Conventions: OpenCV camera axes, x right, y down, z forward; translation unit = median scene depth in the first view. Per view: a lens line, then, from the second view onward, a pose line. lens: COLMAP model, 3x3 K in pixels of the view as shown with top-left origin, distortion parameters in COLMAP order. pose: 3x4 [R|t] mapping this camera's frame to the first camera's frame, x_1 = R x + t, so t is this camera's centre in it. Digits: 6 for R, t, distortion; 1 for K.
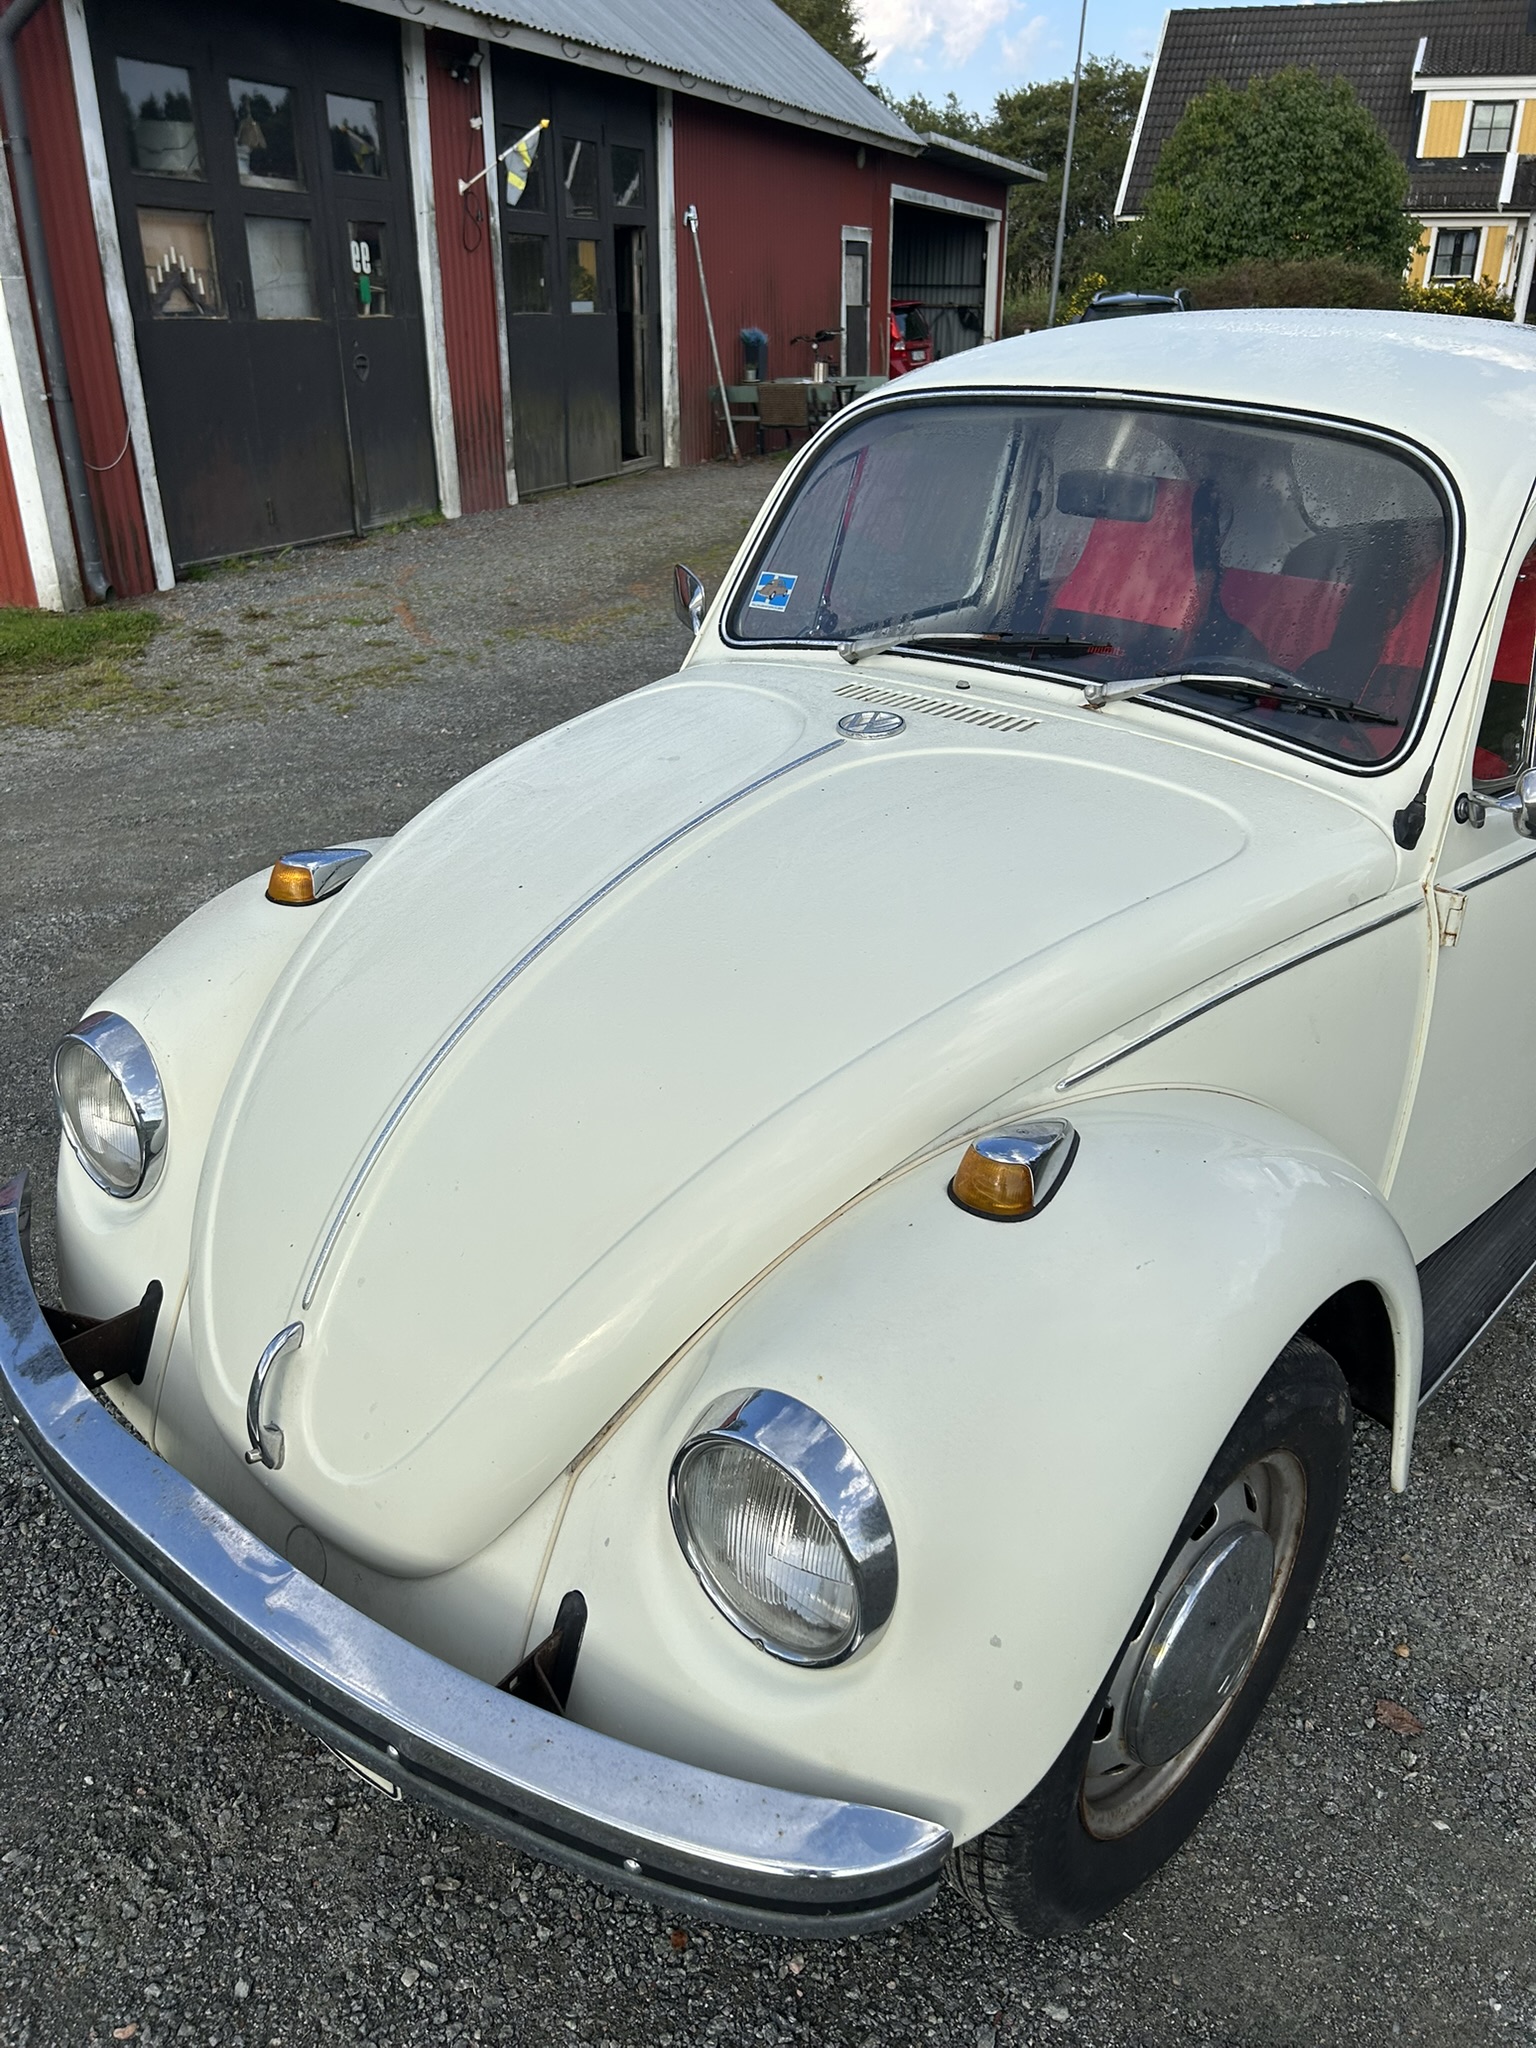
lens RADIAL K [[1541.8, 0, 779.1], [0, 1541.8, 1039.1], [0, 0, 1]] dist [0.042417, -0.049282]
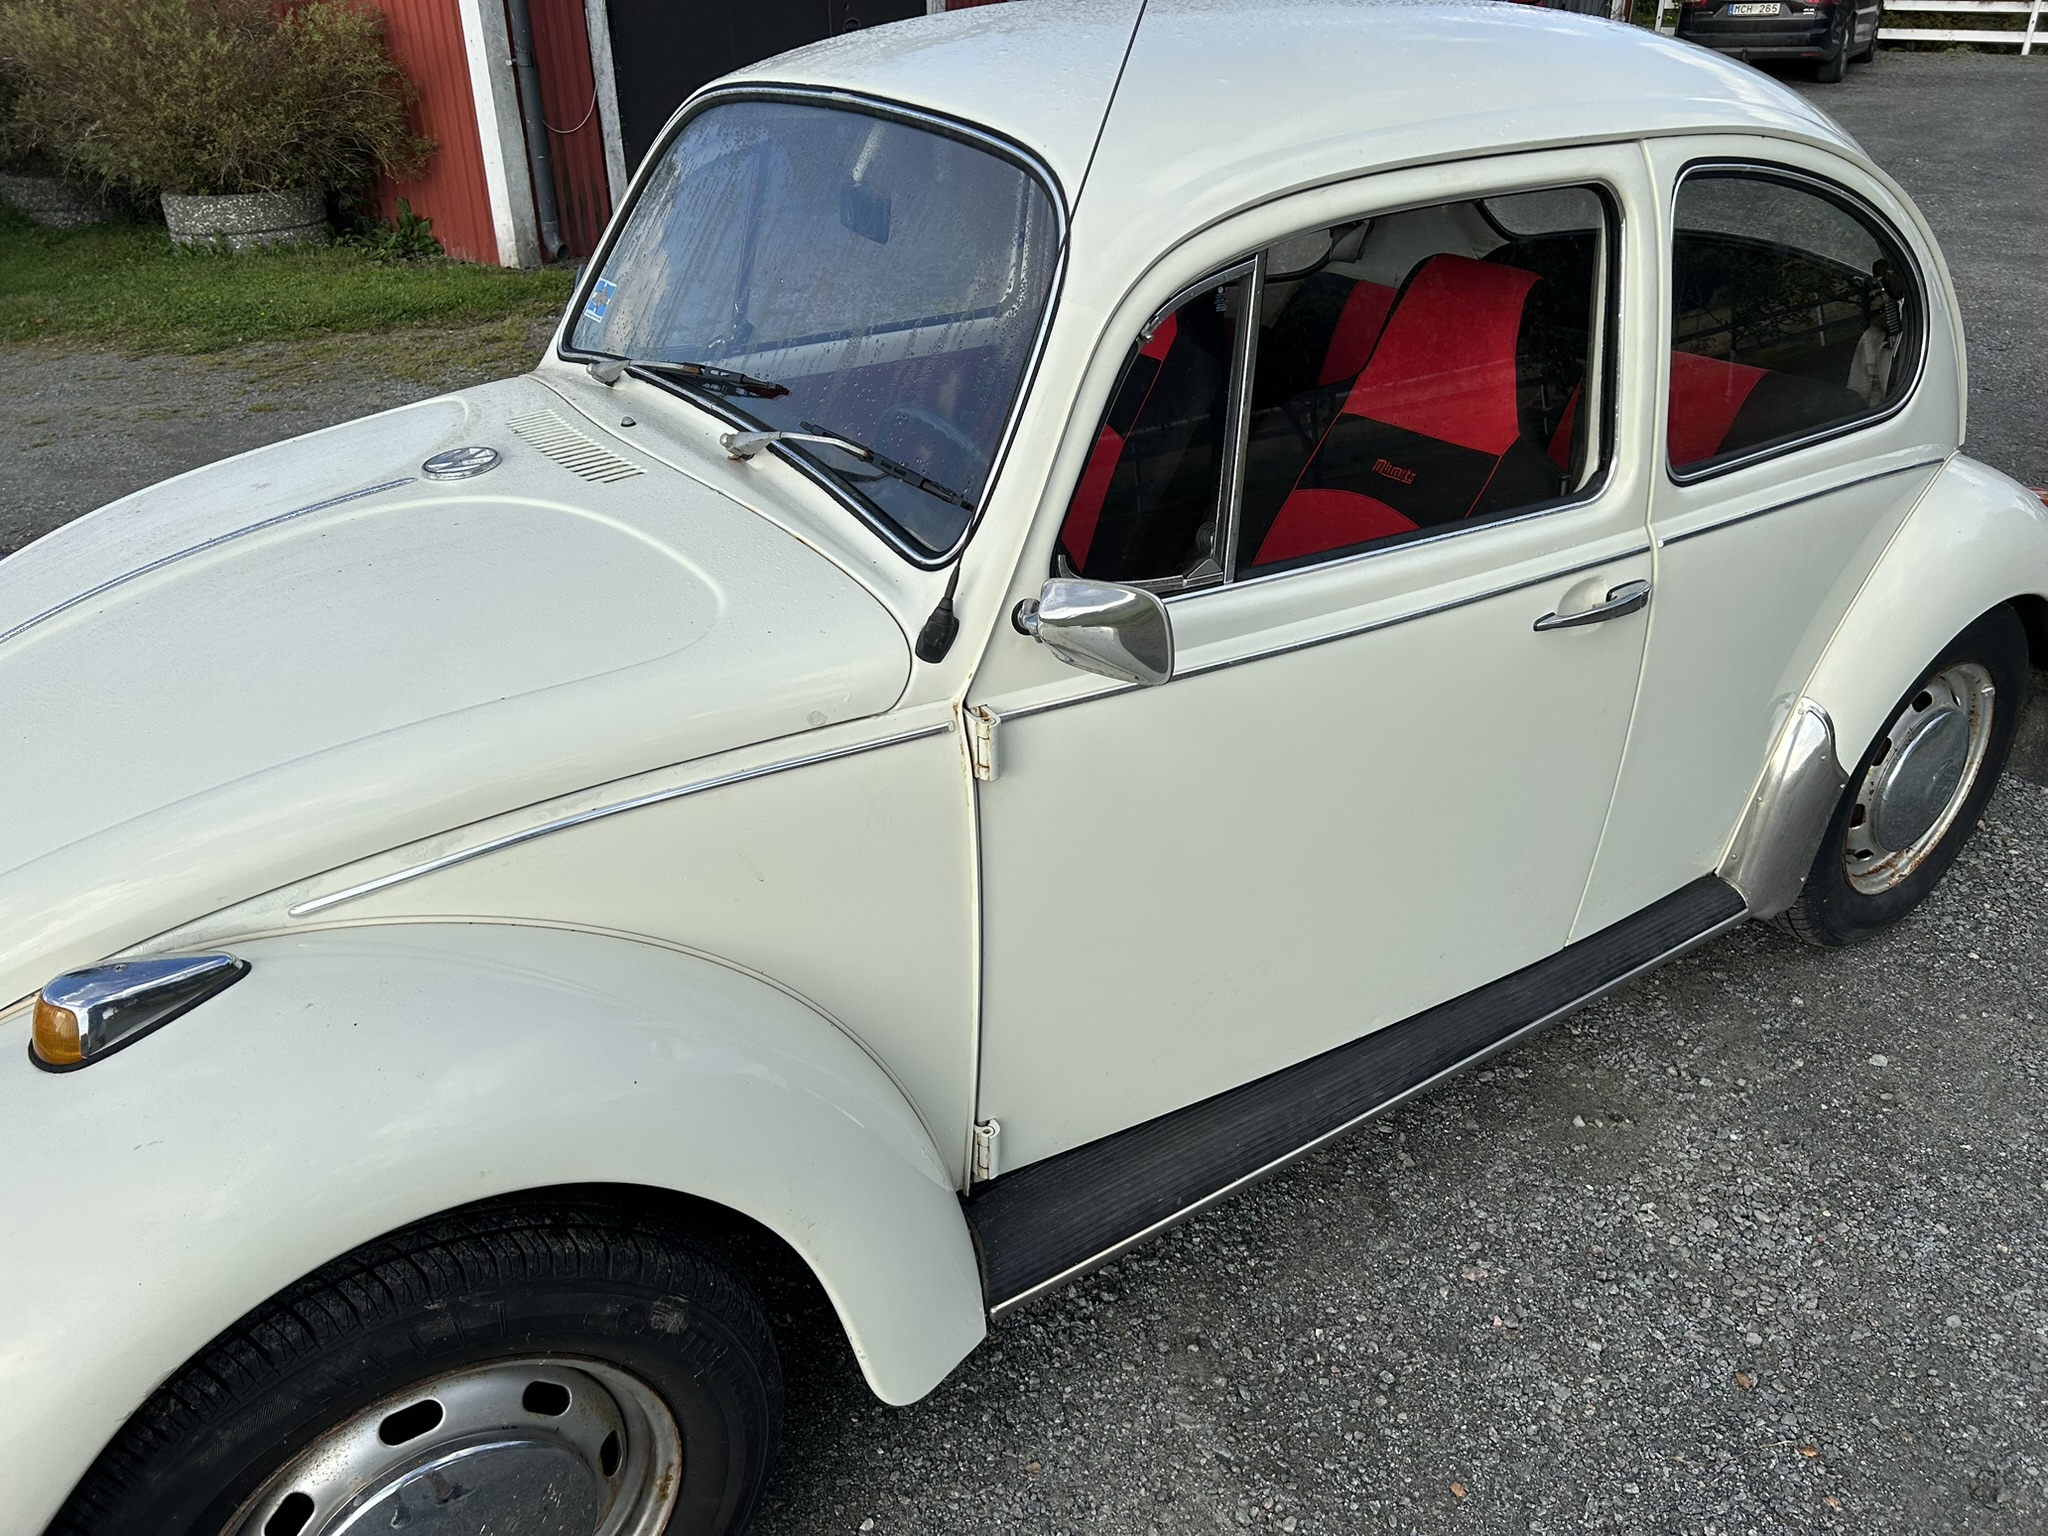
lens RADIAL K [[1541.8, 0, 1031.3], [0, 1541.8, 758.5], [0, 0, 1]] dist [0.042417, -0.049282]
pose [[0.970183, 0.102179, -0.219781, 0.136712], [-0.094503, 0.994498, 0.045191, -0.023793], [0.223189, -0.023074, 0.974502, 0.041835]]
